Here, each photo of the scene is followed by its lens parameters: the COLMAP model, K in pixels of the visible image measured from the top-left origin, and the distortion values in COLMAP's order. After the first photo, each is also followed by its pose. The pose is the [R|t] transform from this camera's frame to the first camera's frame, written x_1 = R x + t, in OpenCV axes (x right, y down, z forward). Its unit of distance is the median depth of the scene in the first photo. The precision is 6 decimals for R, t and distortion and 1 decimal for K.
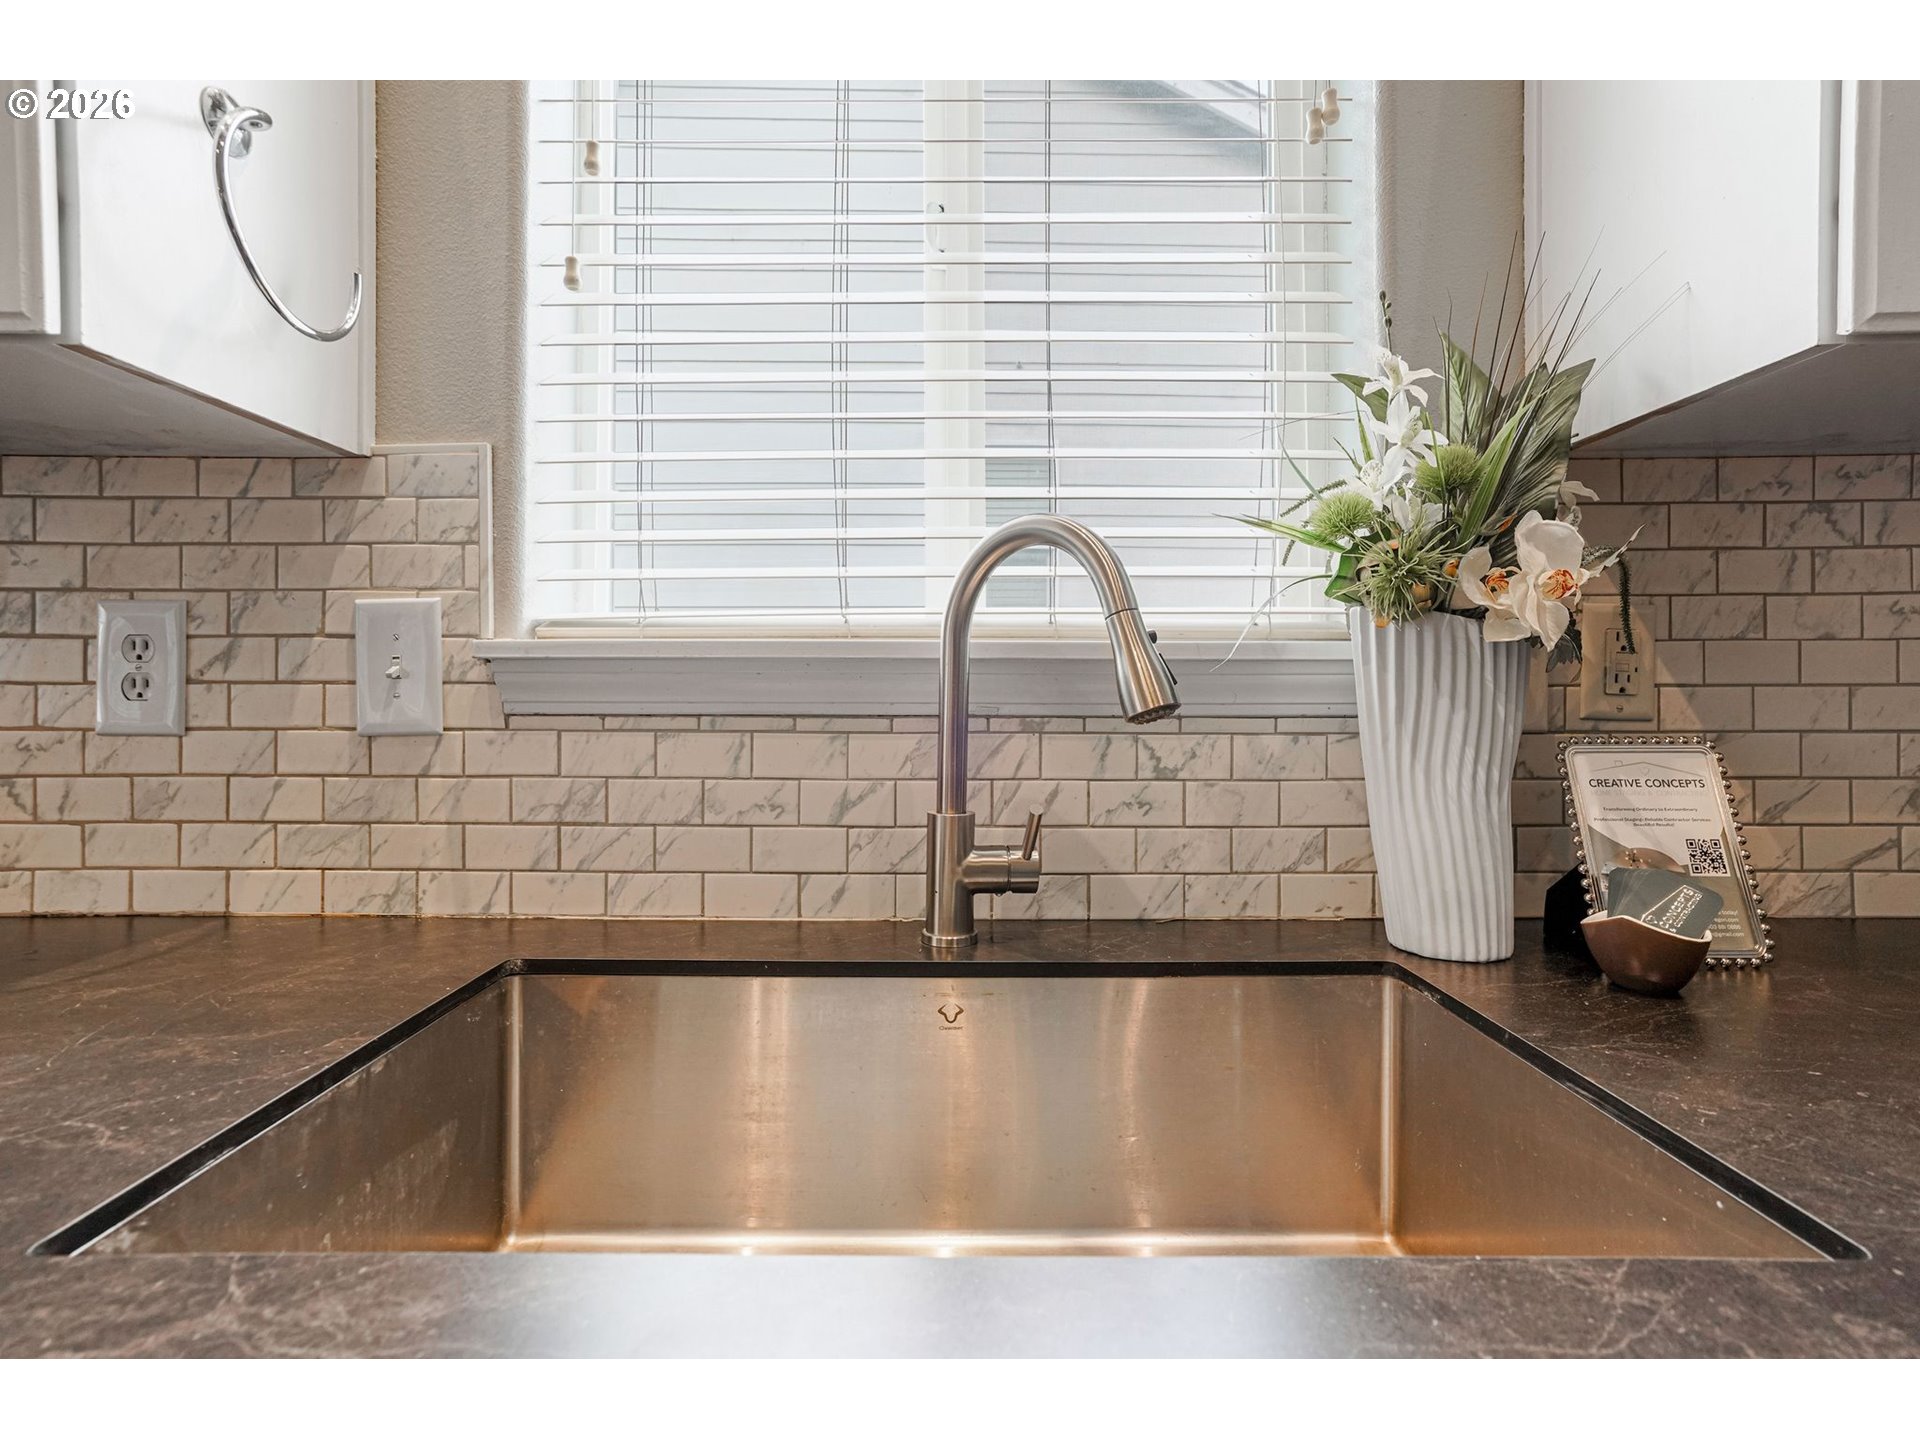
lens RADIAL K [[893.2, 0, 957.1], [0, 893.2, 682.2], [0, 0, 1]] dist [-0.012297, 0.001843]
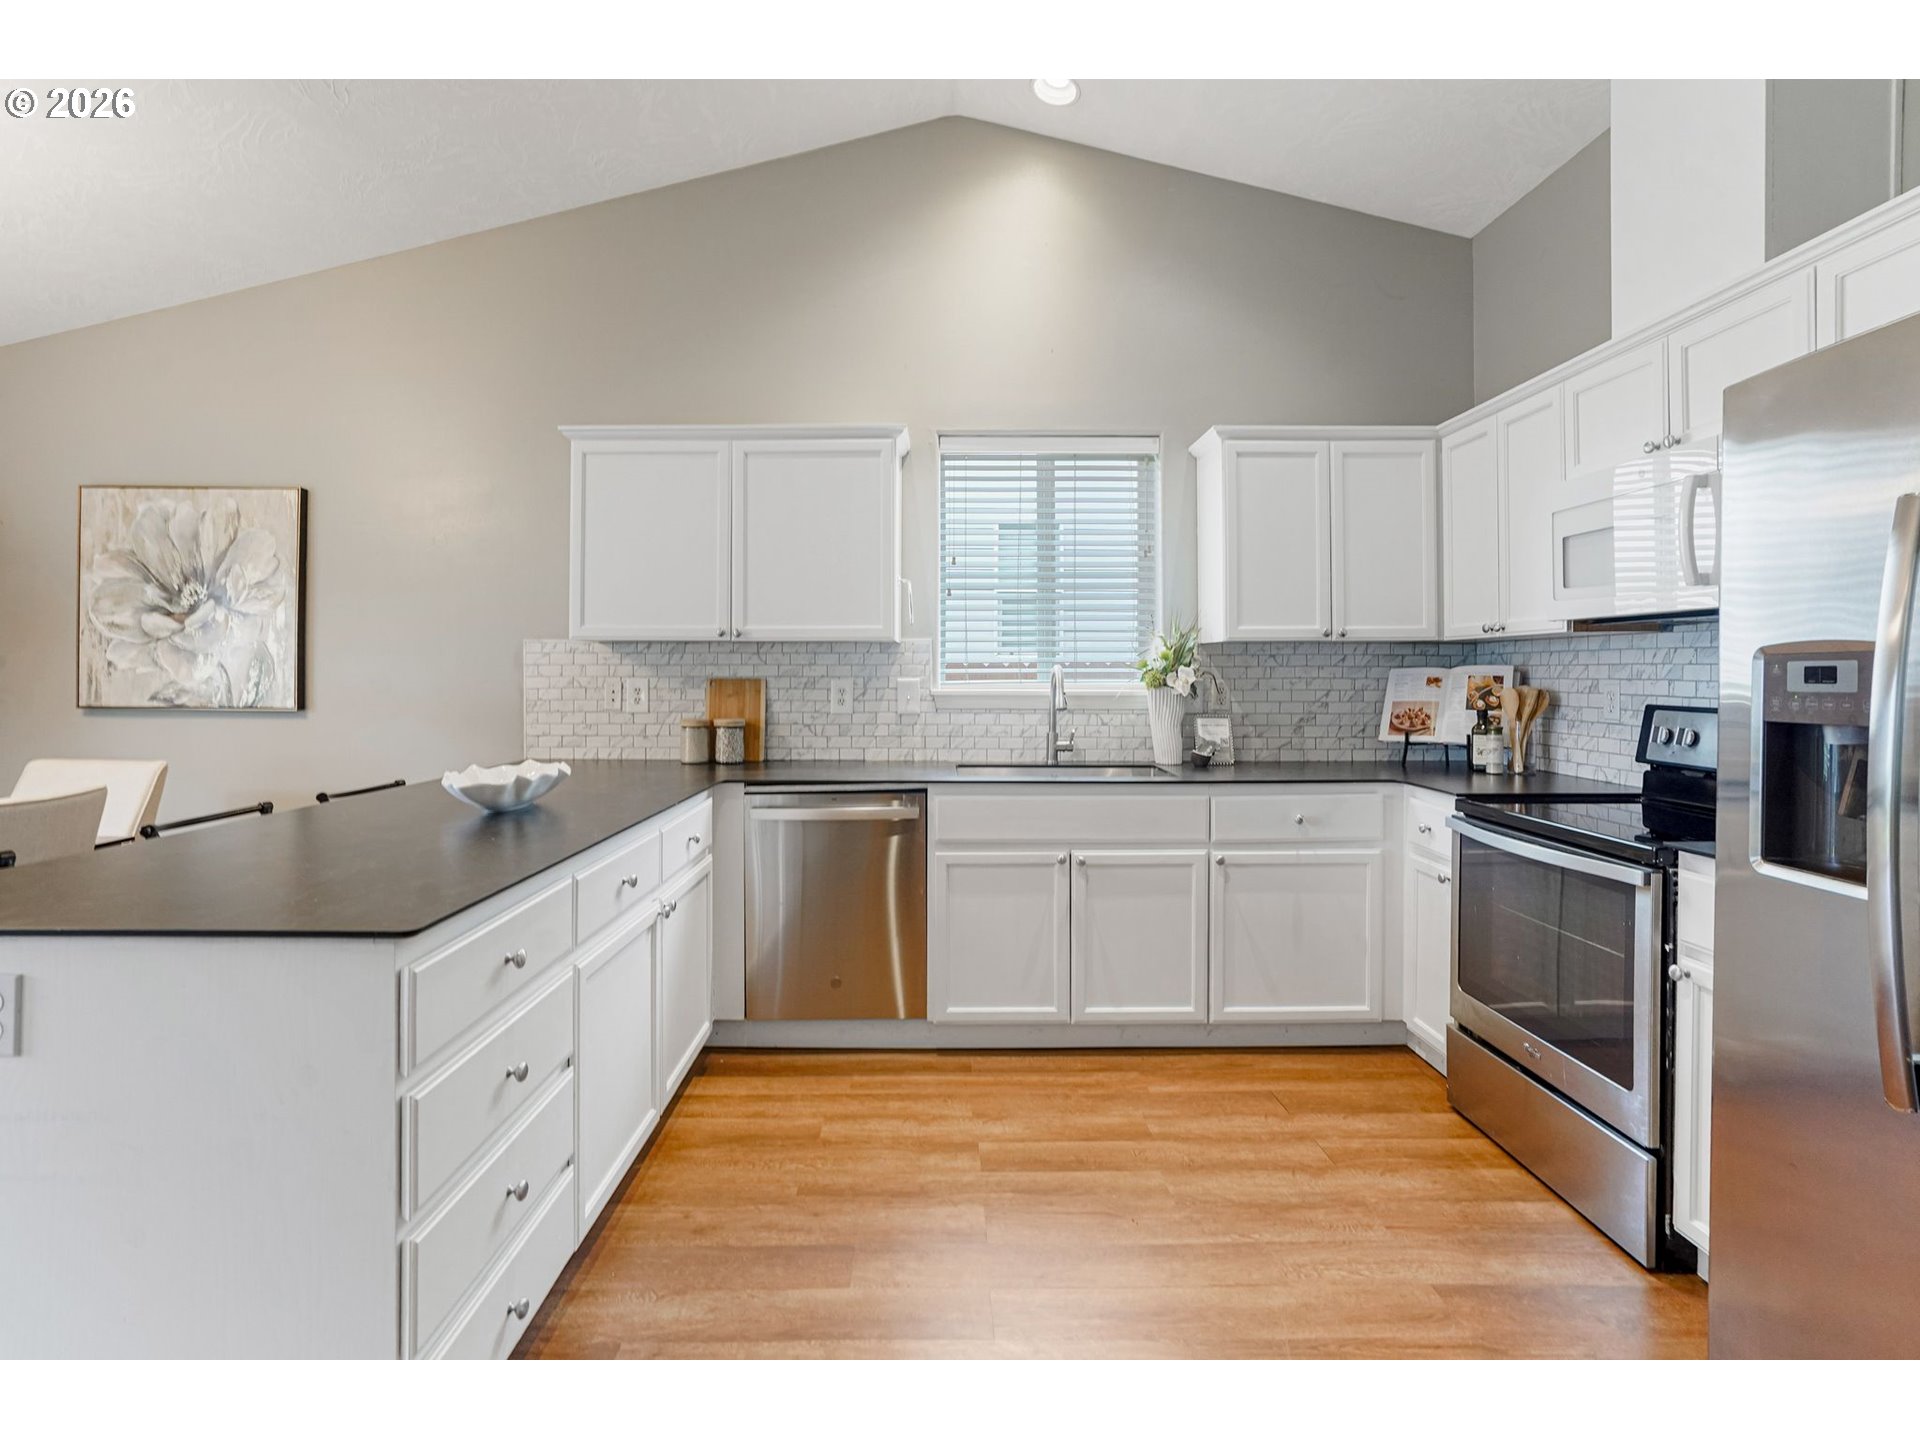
lens RADIAL K [[923.3, 0, 928.5], [0, 923.3, 685.6], [0, 0, 1]] dist [-0.020553, 0.017345]
pose [[0.999956, 0.001298, -0.009317, -0.531413], [-0.001084, 0.999737, 0.022889, -0.167958], [0.009345, -0.022878, 0.999695, -3.231809]]
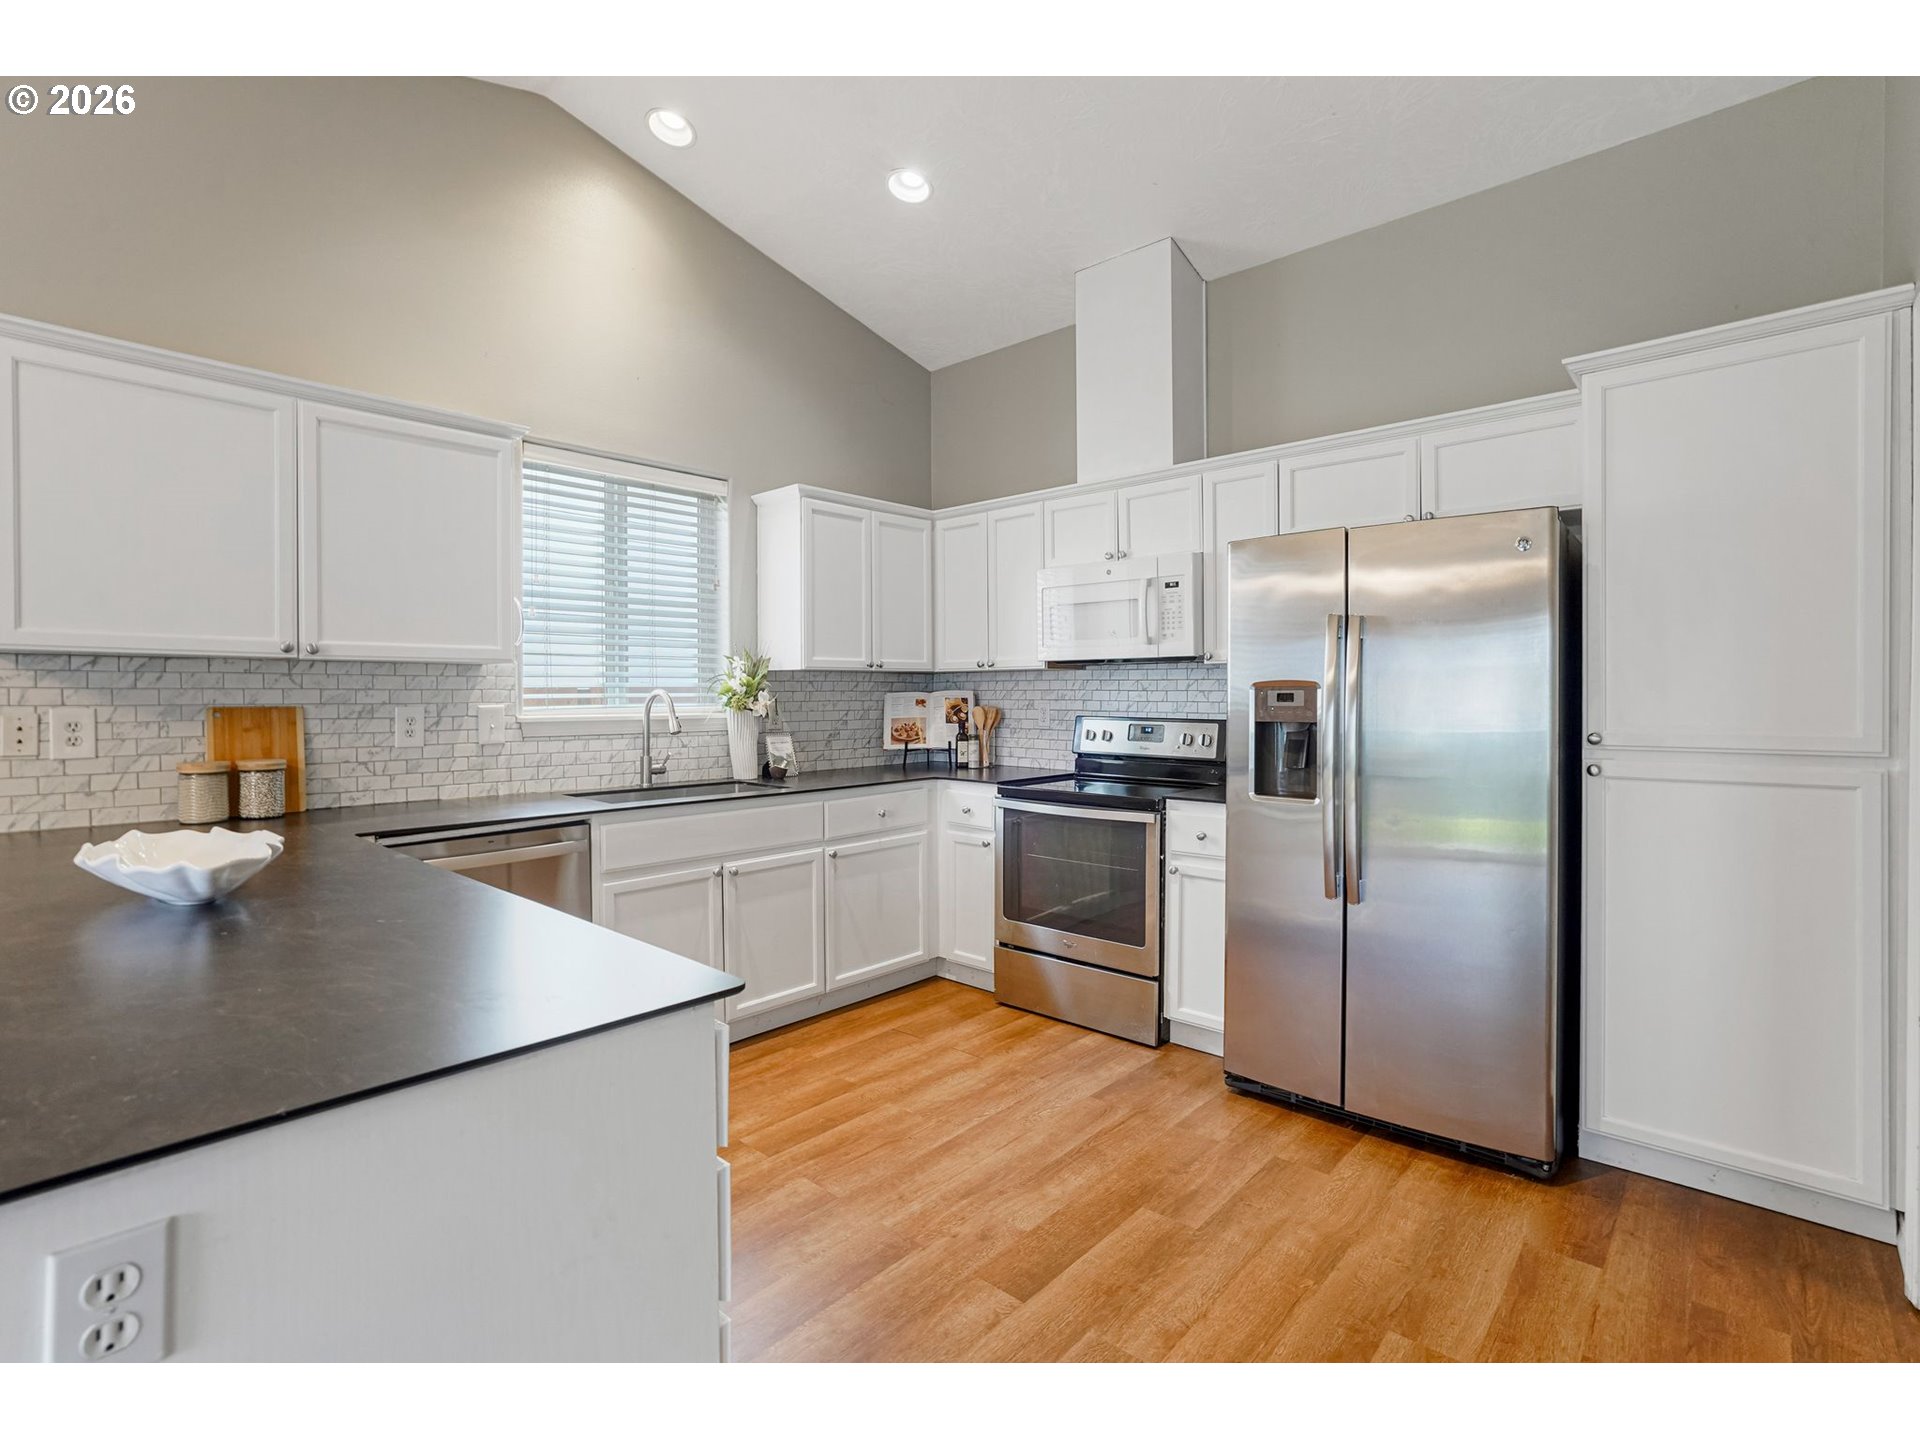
lens RADIAL K [[923.3, 0, 939.0], [0, 923.3, 715.2], [0, 0, 1]] dist [-0.020553, 0.017345]
pose [[0.687726, -0.017628, 0.725757, -2.165149], [-0.004459, 0.999584, 0.028504, -0.176116], [-0.725957, -0.022839, 0.687361, -2.940002]]
